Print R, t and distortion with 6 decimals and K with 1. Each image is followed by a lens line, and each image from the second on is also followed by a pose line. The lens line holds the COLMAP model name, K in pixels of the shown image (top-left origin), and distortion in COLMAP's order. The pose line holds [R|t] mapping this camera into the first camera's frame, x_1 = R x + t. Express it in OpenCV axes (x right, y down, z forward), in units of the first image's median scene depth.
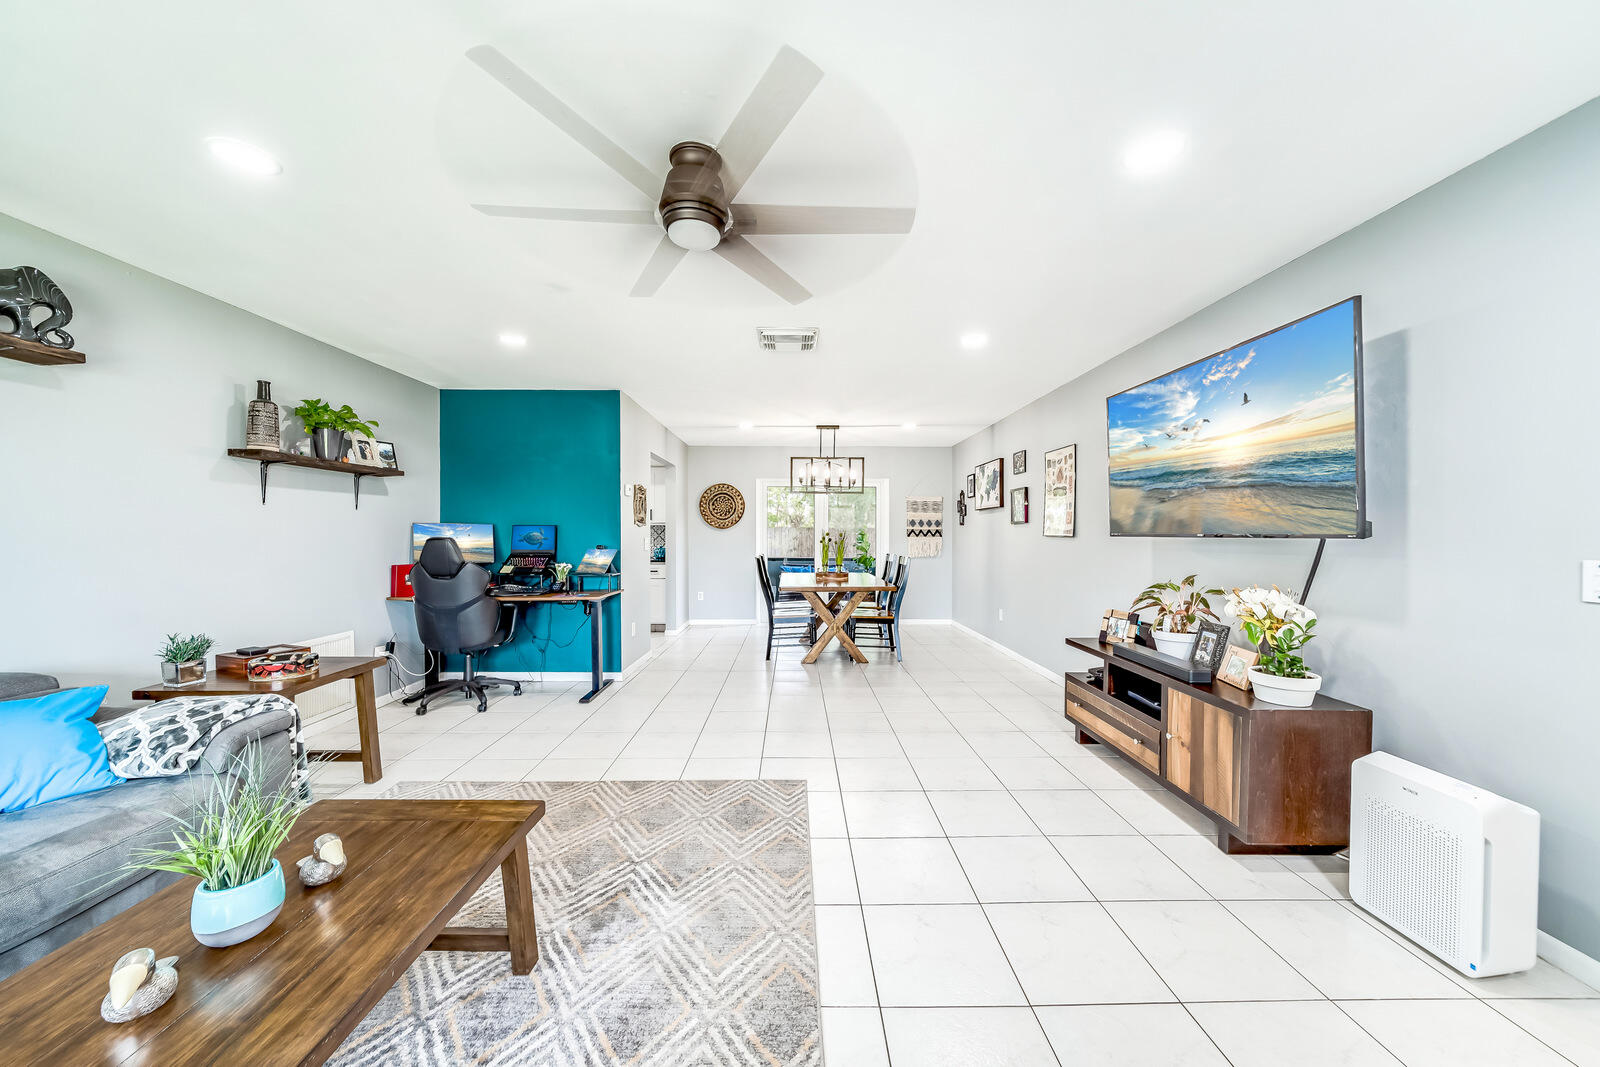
lens RADIAL K [[559.2, 0, 803.6], [0, 559.2, 543.1], [0, 0, 1]] dist [-0.007217, 0.001002]
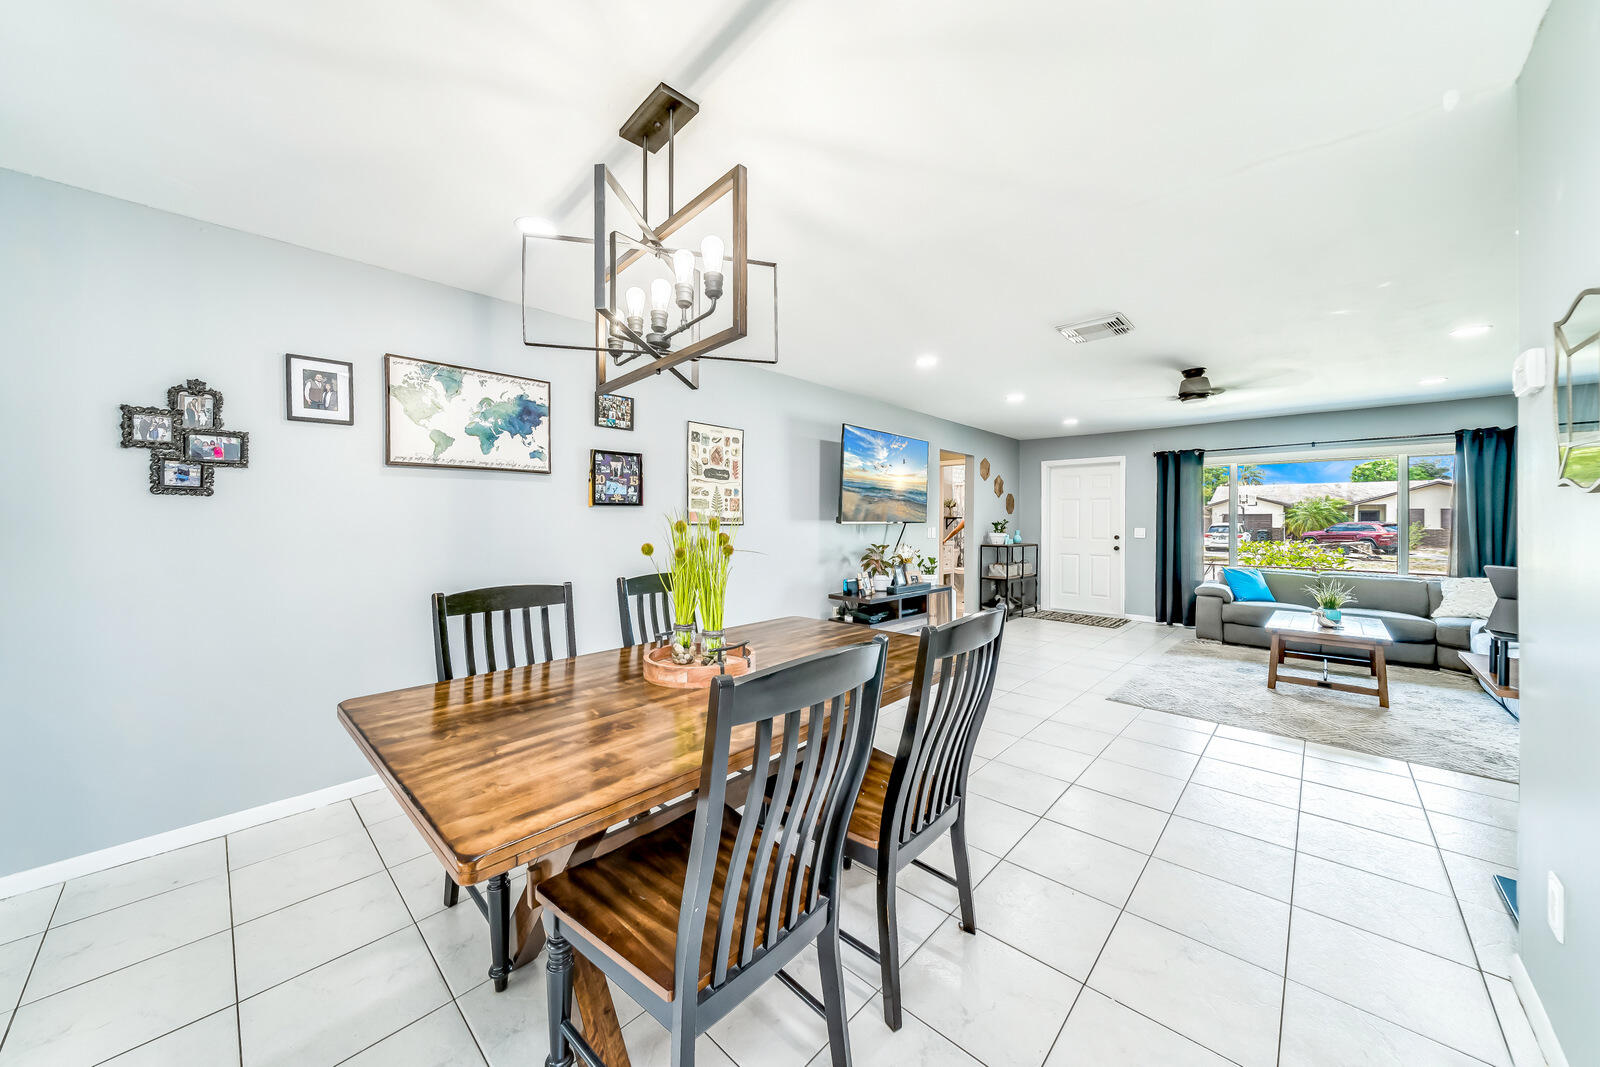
lens RADIAL K [[559.2, 0, 795.1], [0, 559.2, 521.1], [0, 0, 1]] dist [-0.007217, 0.001002]
pose [[-0.721667, -0.000243, 0.692241, -0.288798], [0.012657, 0.999828, 0.013547, -0.037272], [-0.692125, 0.018538, -0.721539, 1.841508]]
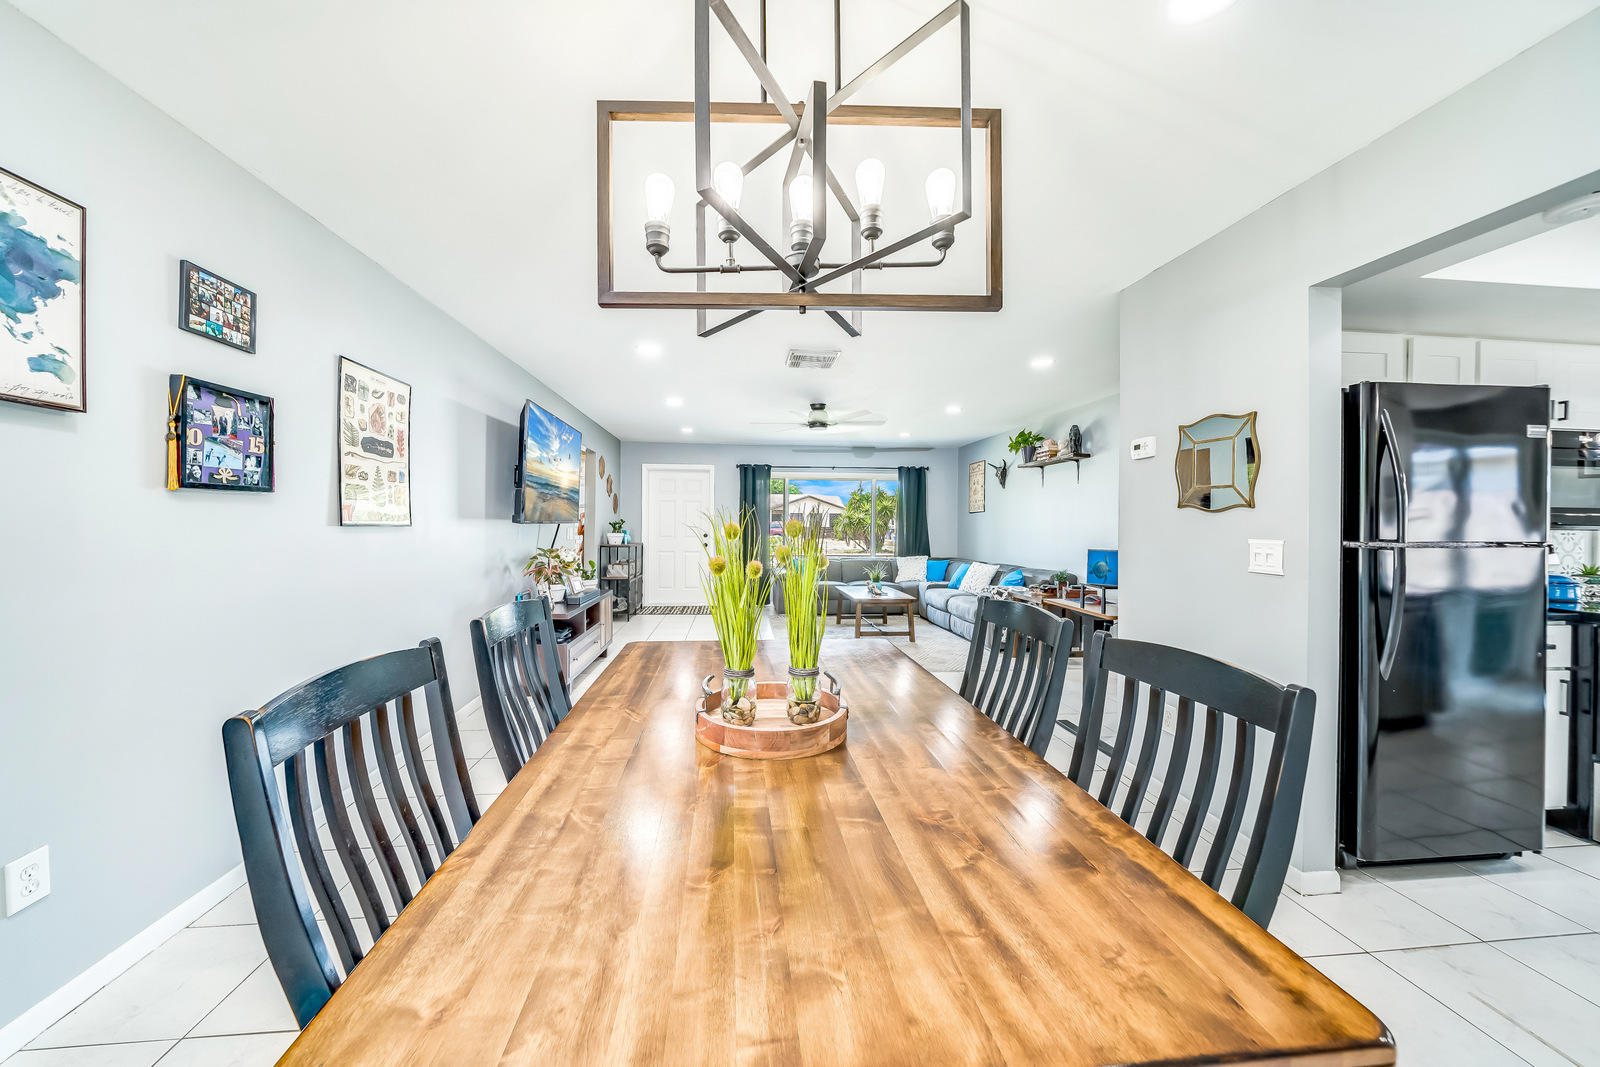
lens RADIAL K [[559.2, 0, 791.0], [0, 559.2, 520.2], [0, 0, 1]] dist [-0.007217, 0.001002]
pose [[-0.995945, -0.005218, -0.089808, 0.108258], [-0.006693, 0.999847, 0.016131, -0.038966], [0.089710, 0.016667, -0.995828, 1.901506]]
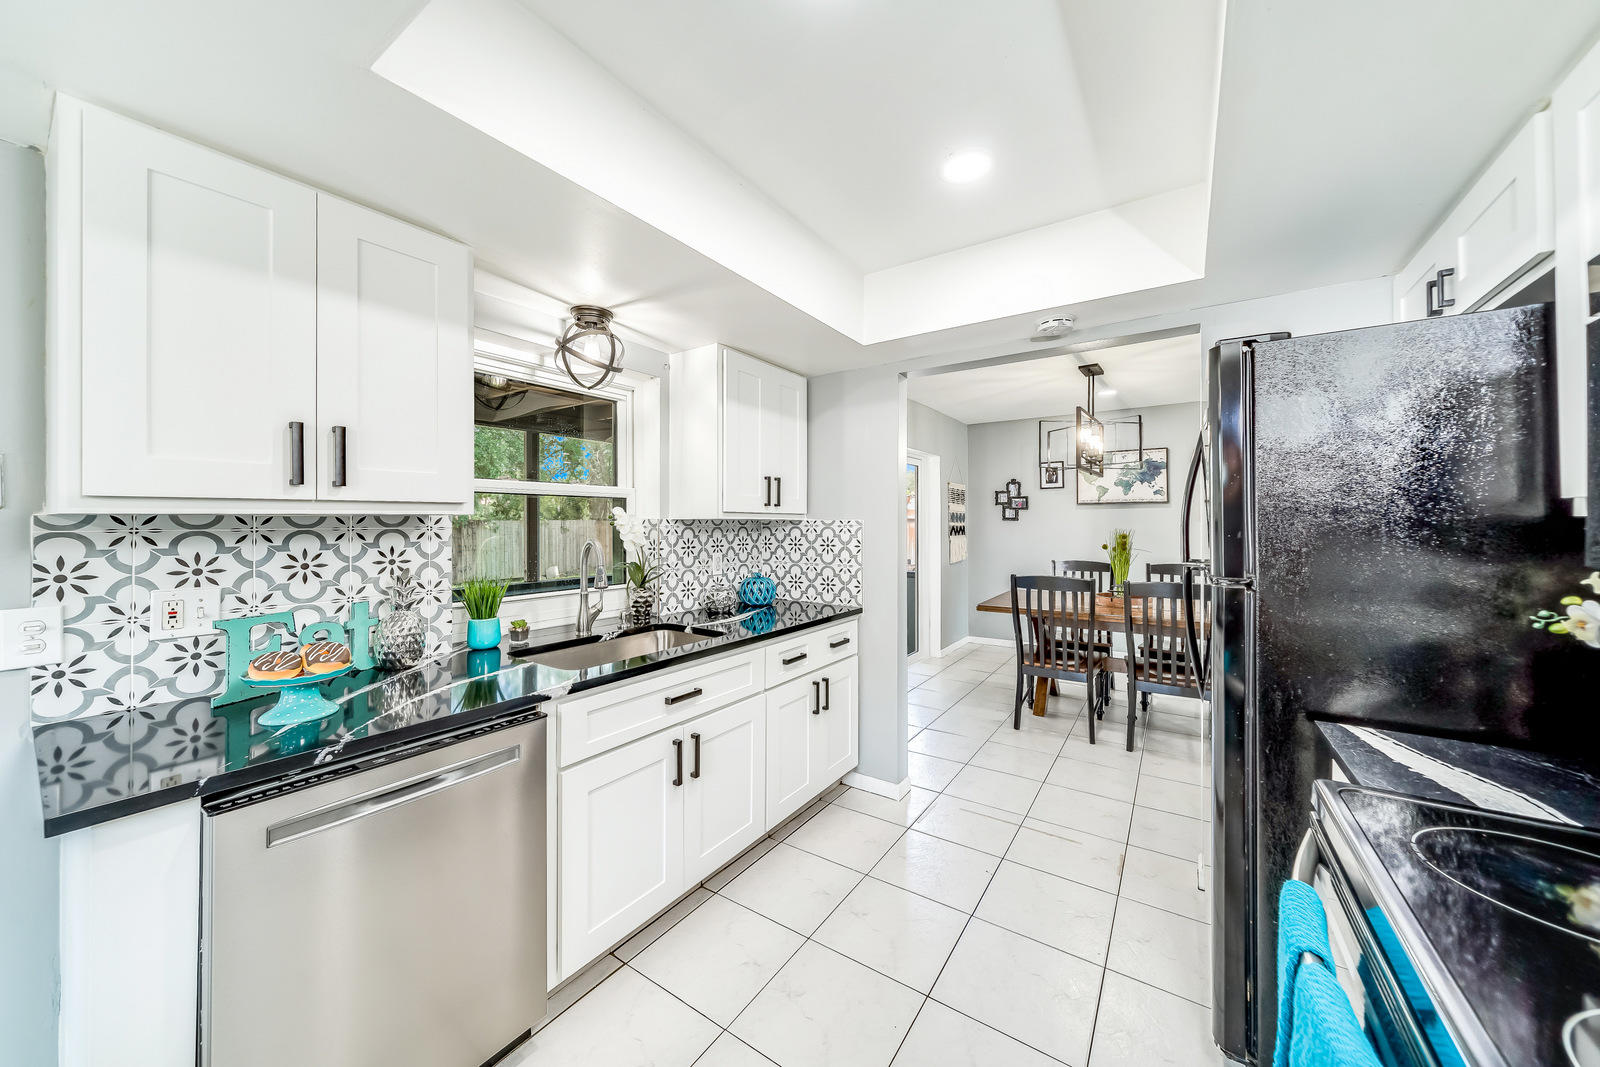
lens RADIAL K [[573.4, 0, 804.1], [0, 573.4, 517.7], [0, 0, 1]] dist [-0.005584, -0.000042]
pose [[0.556986, 0.007775, 0.830486, -1.101041], [0.014392, 0.999716, -0.019012, -0.049925], [-0.830397, 0.022541, 0.556716, 1.458613]]
